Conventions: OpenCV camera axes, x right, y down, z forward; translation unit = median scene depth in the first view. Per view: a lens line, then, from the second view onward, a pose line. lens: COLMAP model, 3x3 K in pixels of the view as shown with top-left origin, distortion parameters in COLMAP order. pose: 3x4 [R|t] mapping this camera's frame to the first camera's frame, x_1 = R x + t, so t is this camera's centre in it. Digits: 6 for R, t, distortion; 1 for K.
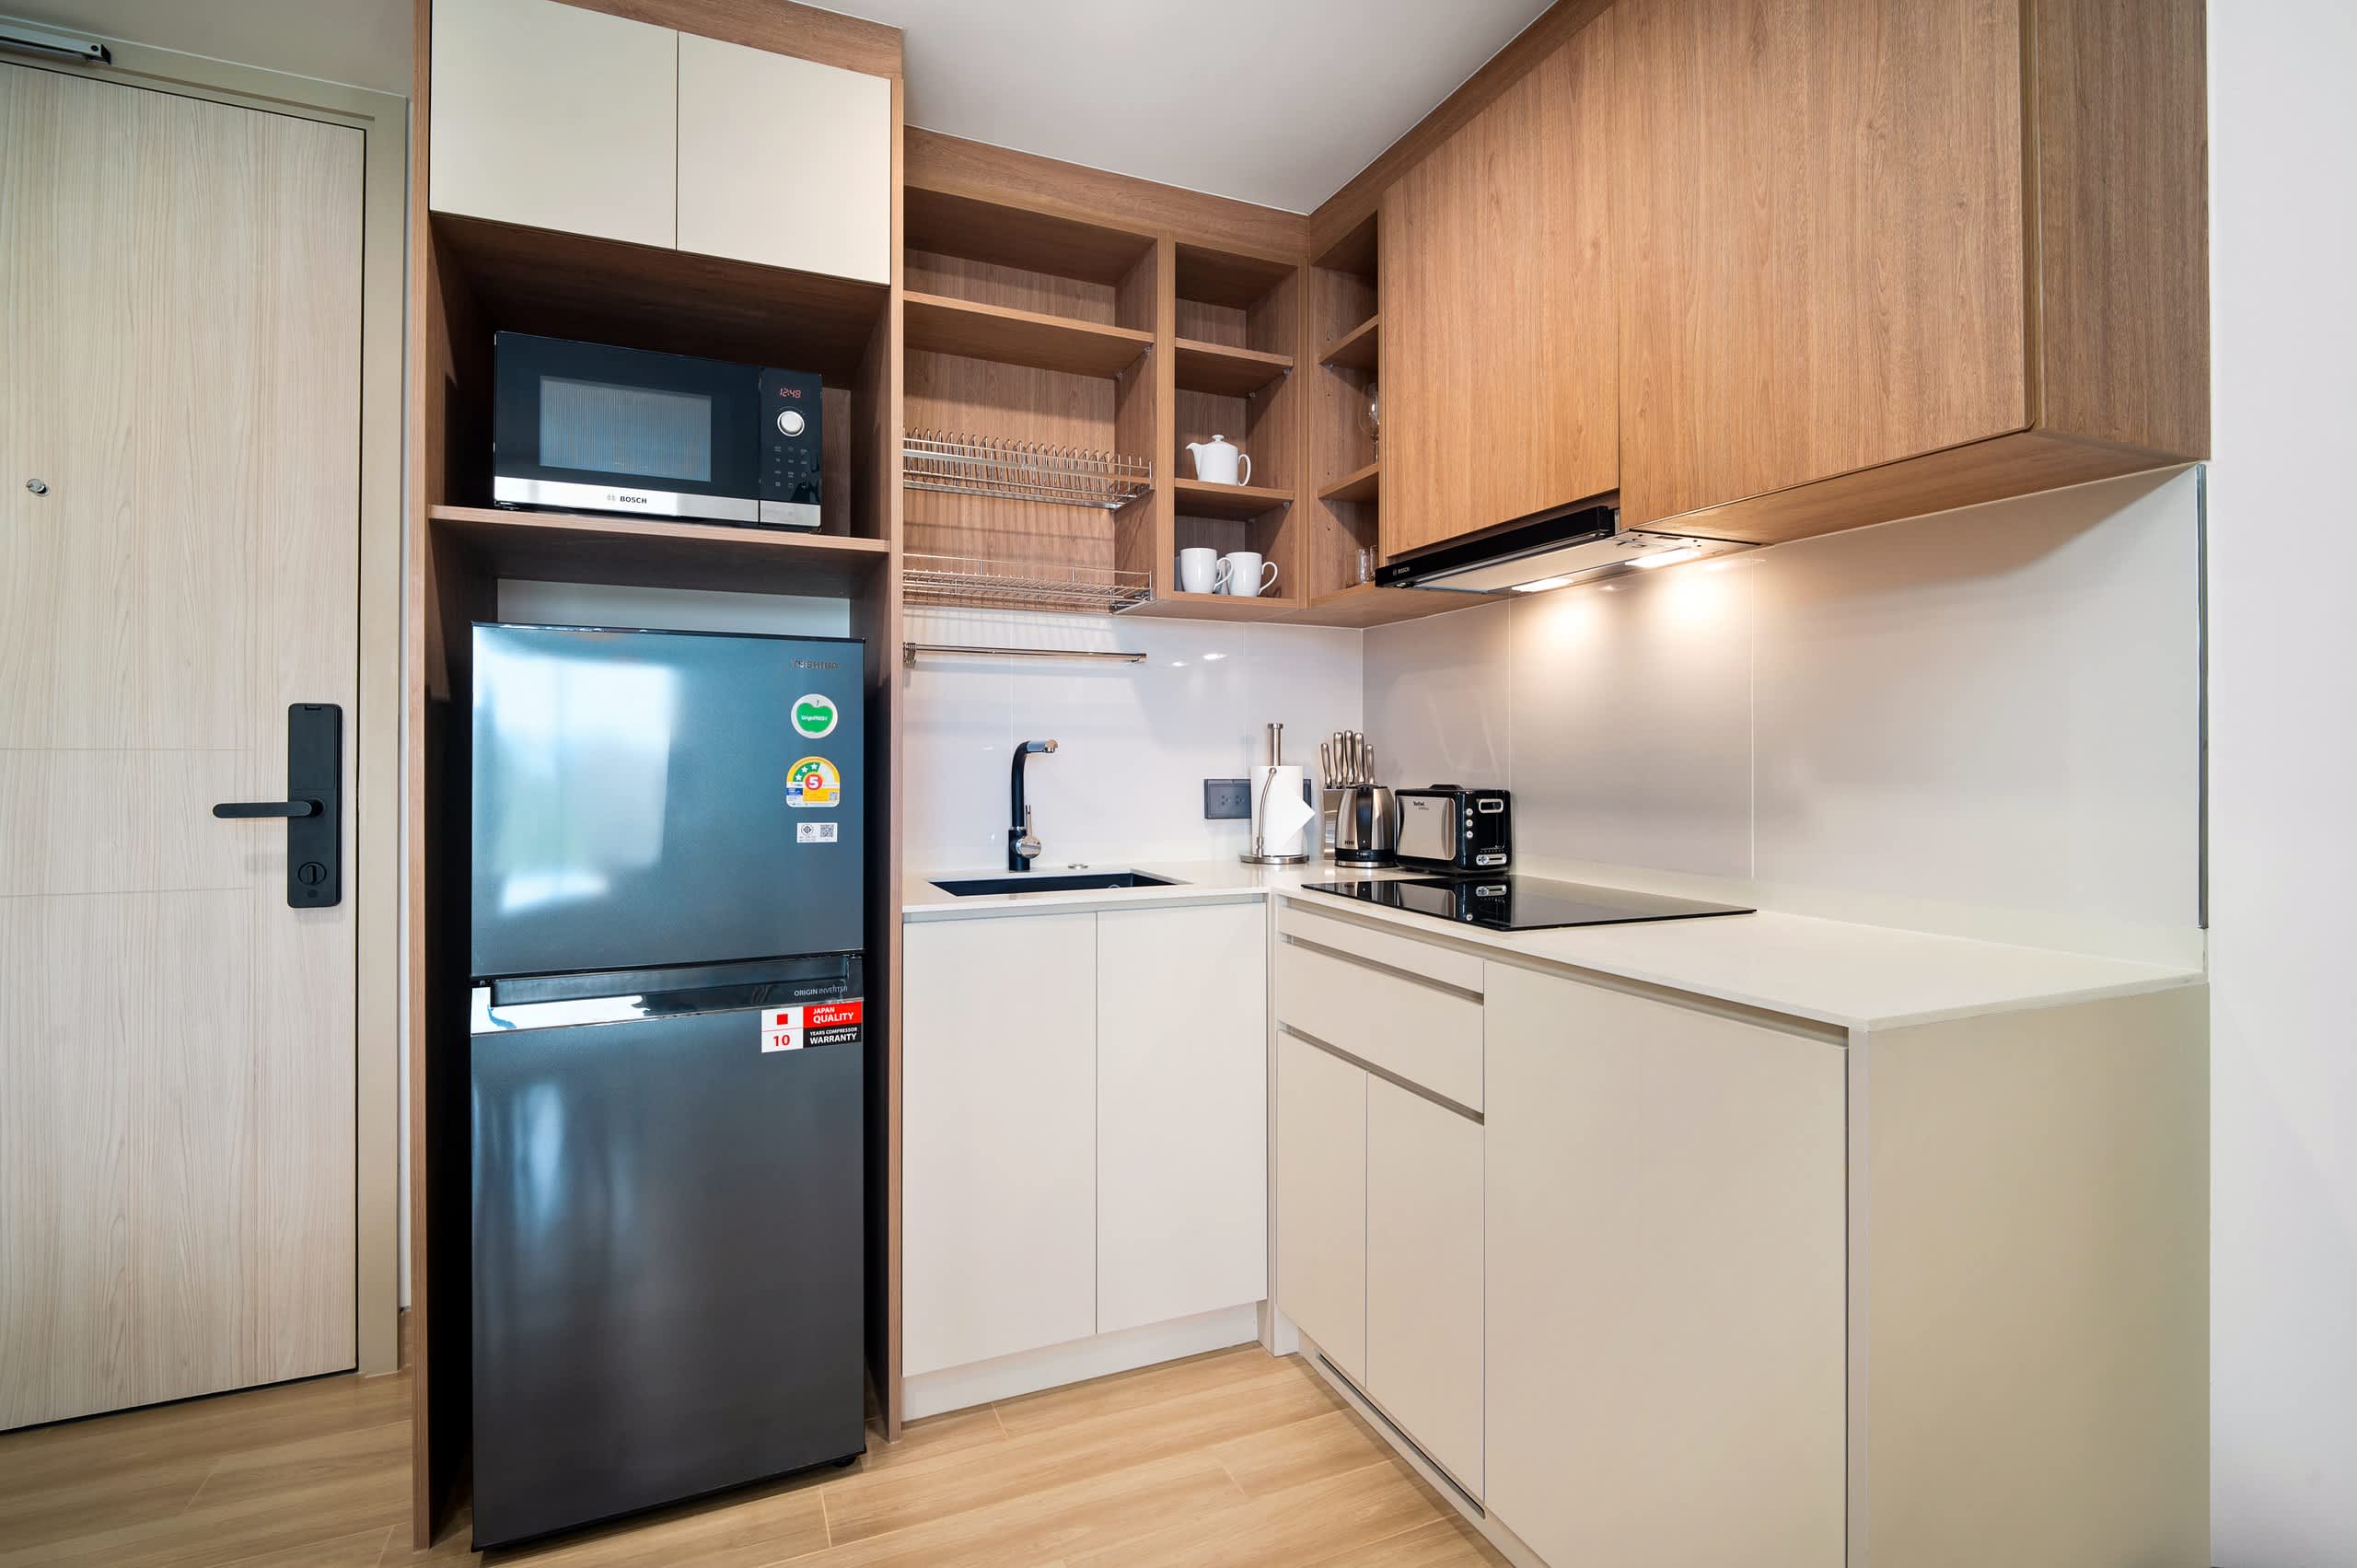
lens RADIAL K [[1095.7, 0, 1191.2], [0, 1095.7, 762.2], [0, 0, 1]] dist [-0.011411, -0.001562]
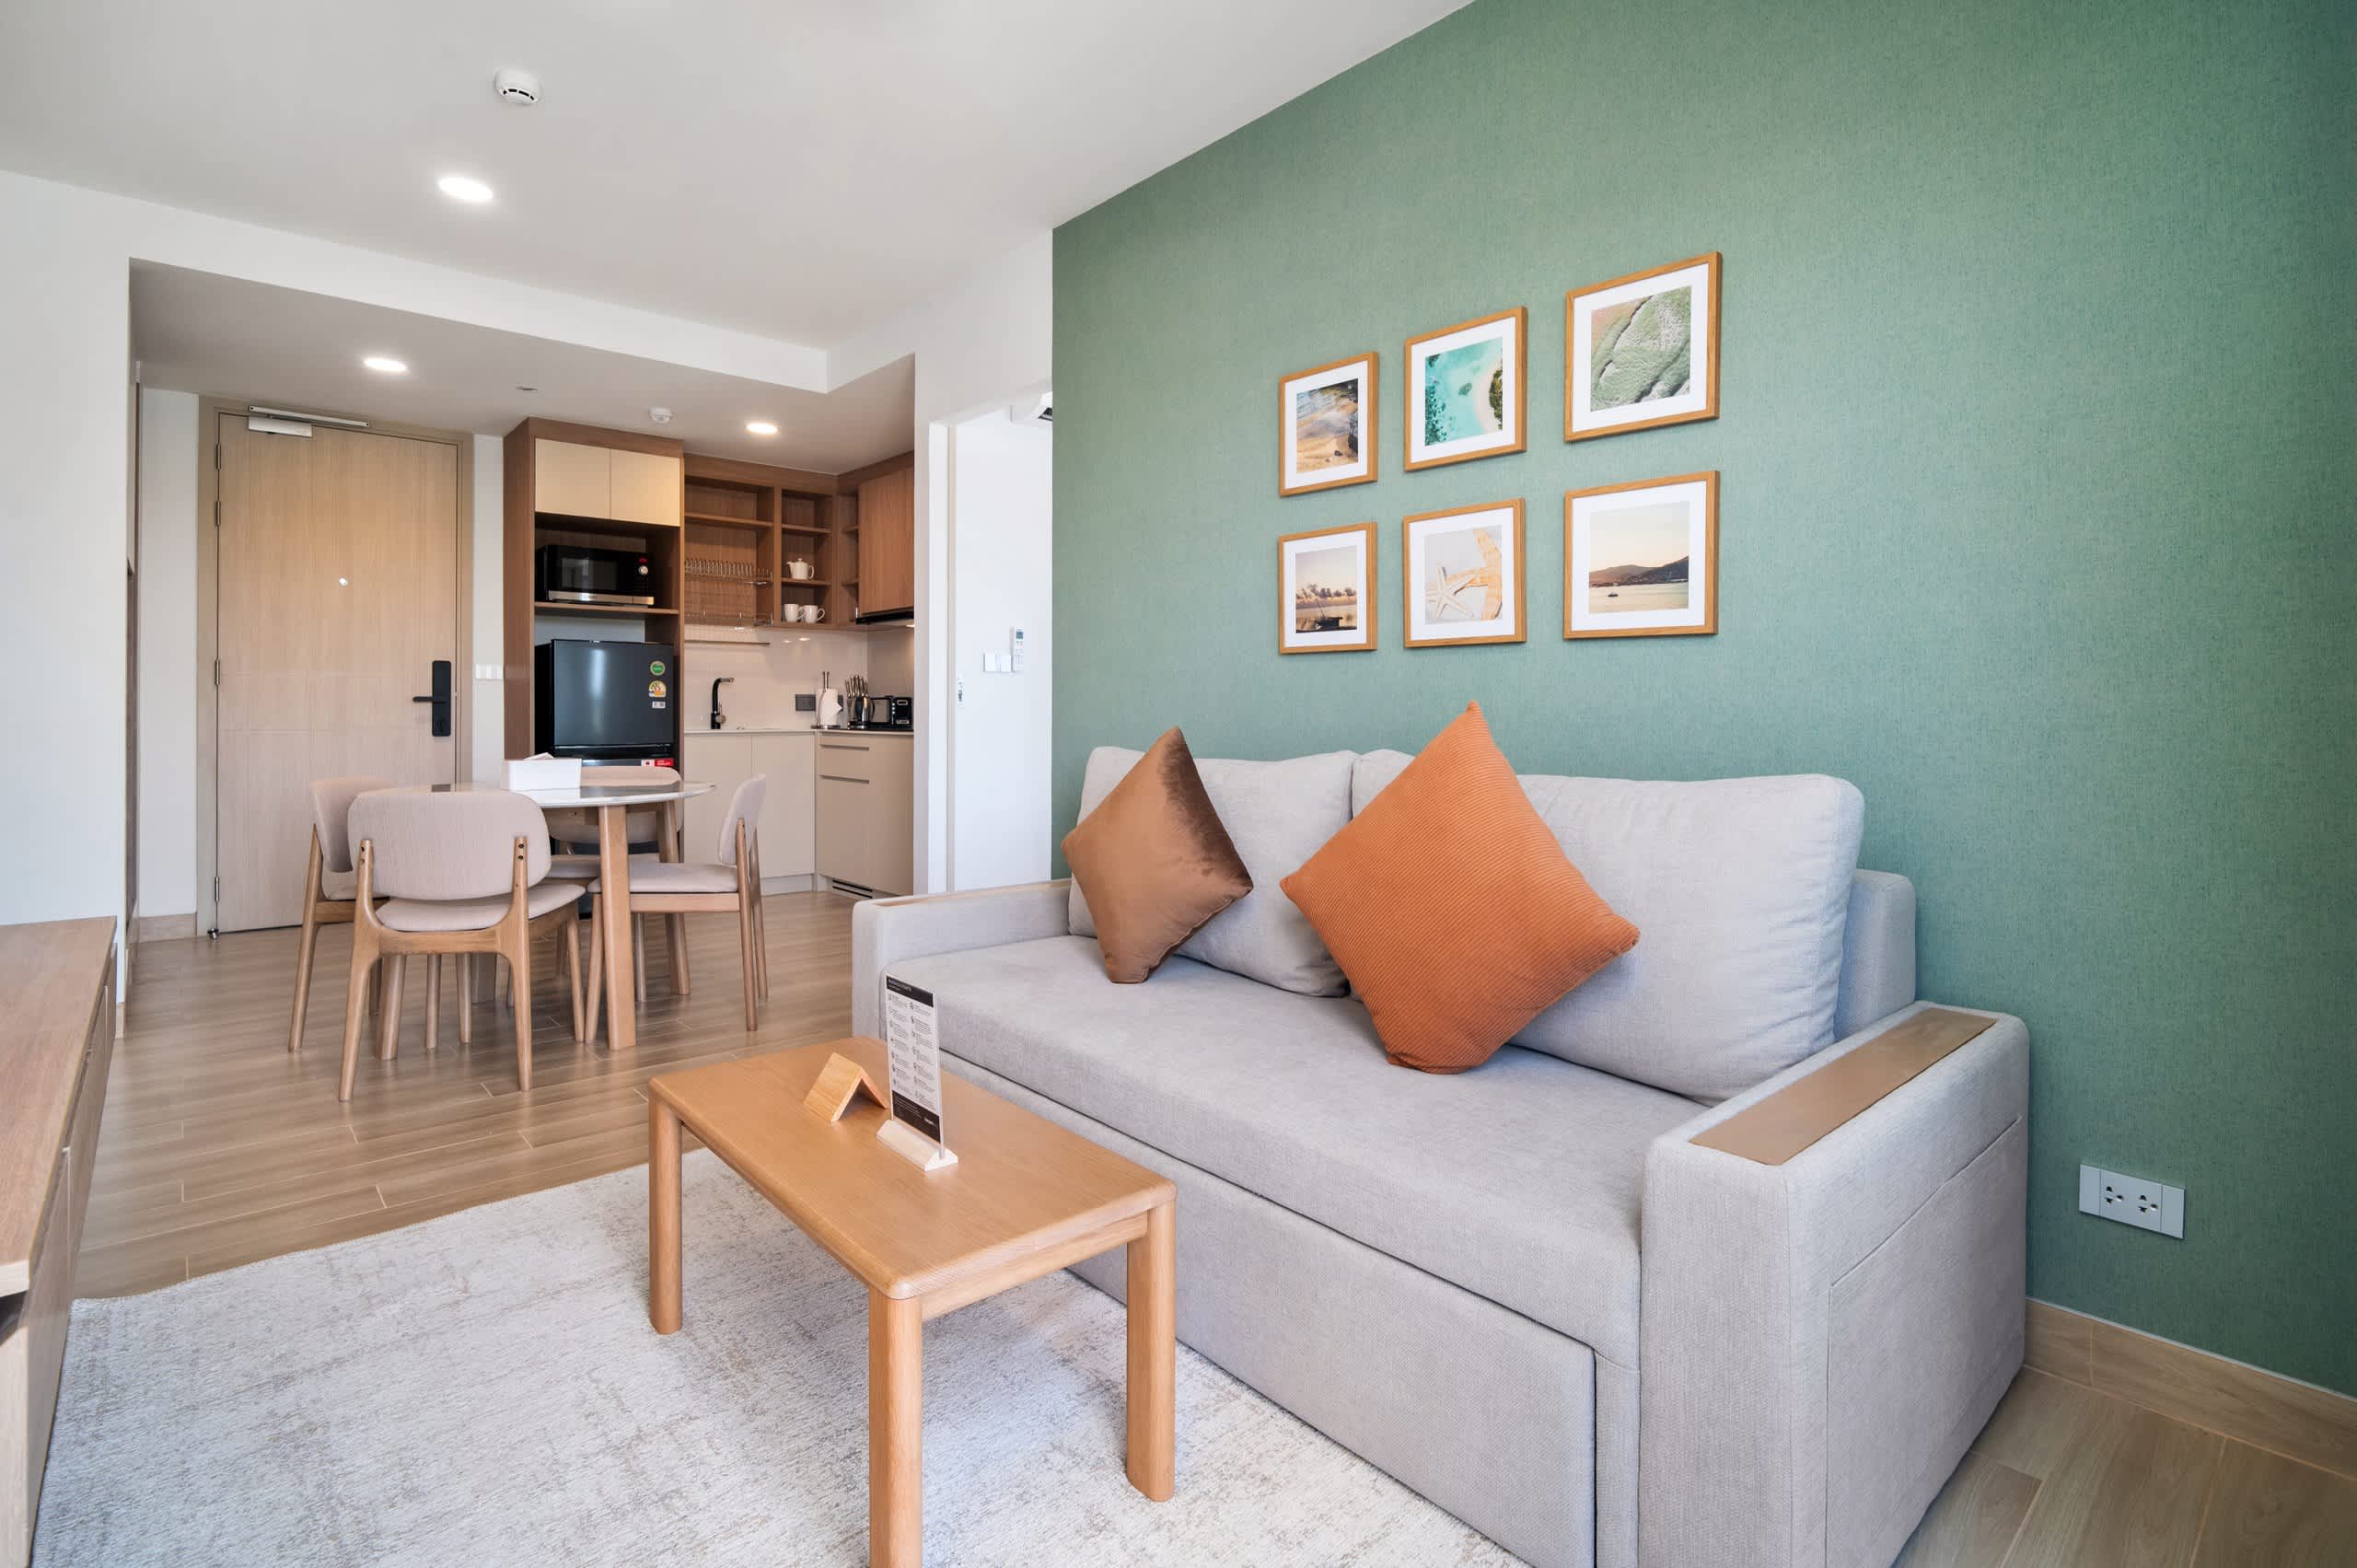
lens RADIAL K [[1095.7, 0, 1187.3], [0, 1095.7, 715.7], [0, 0, 1]] dist [-0.011411, -0.001562]
pose [[0.948592, -0.000421, 0.316501, 0.092527], [-0.001243, 0.999986, 0.005056, 0.066285], [-0.316499, -0.005190, 0.948579, -2.127933]]
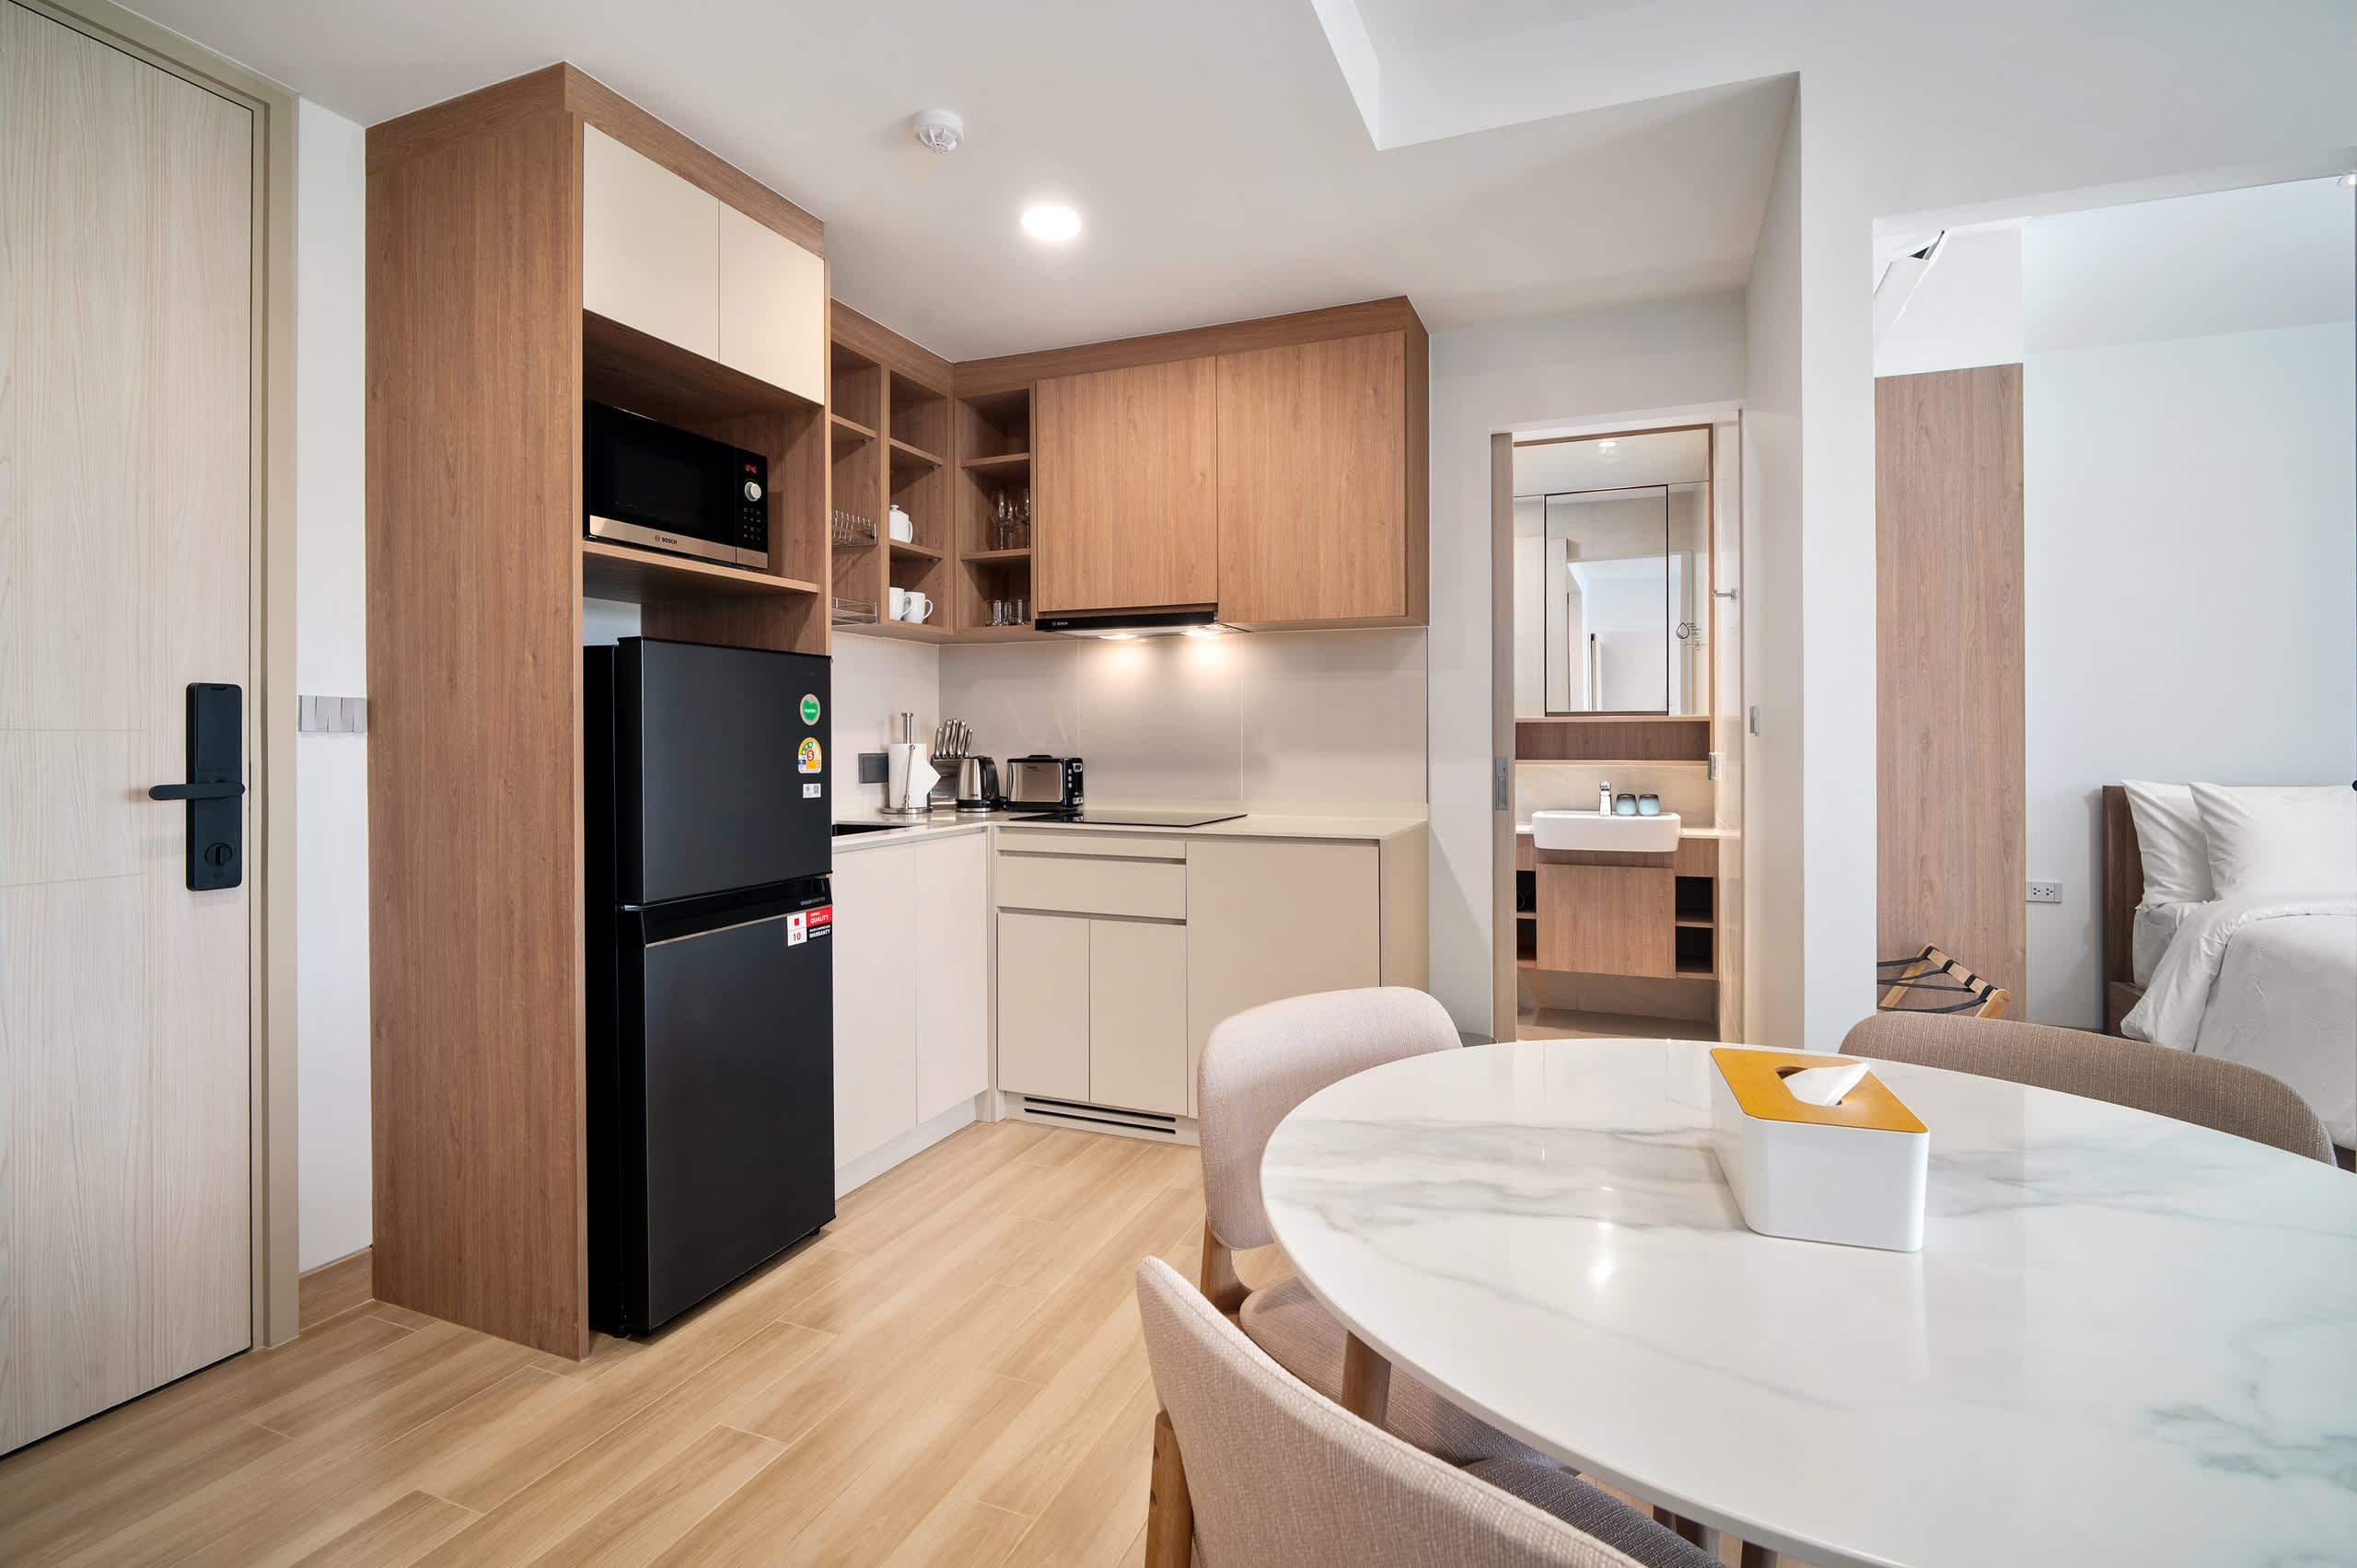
lens RADIAL K [[1095.7, 0, 1181.6], [0, 1095.7, 742.8], [0, 0, 1]] dist [-0.011411, -0.001562]
pose [[0.720593, -0.003283, 0.693351, -0.846898], [0.000276, 0.999990, 0.004449, -0.004060], [-0.693359, -0.003014, 0.720586, -0.318564]]
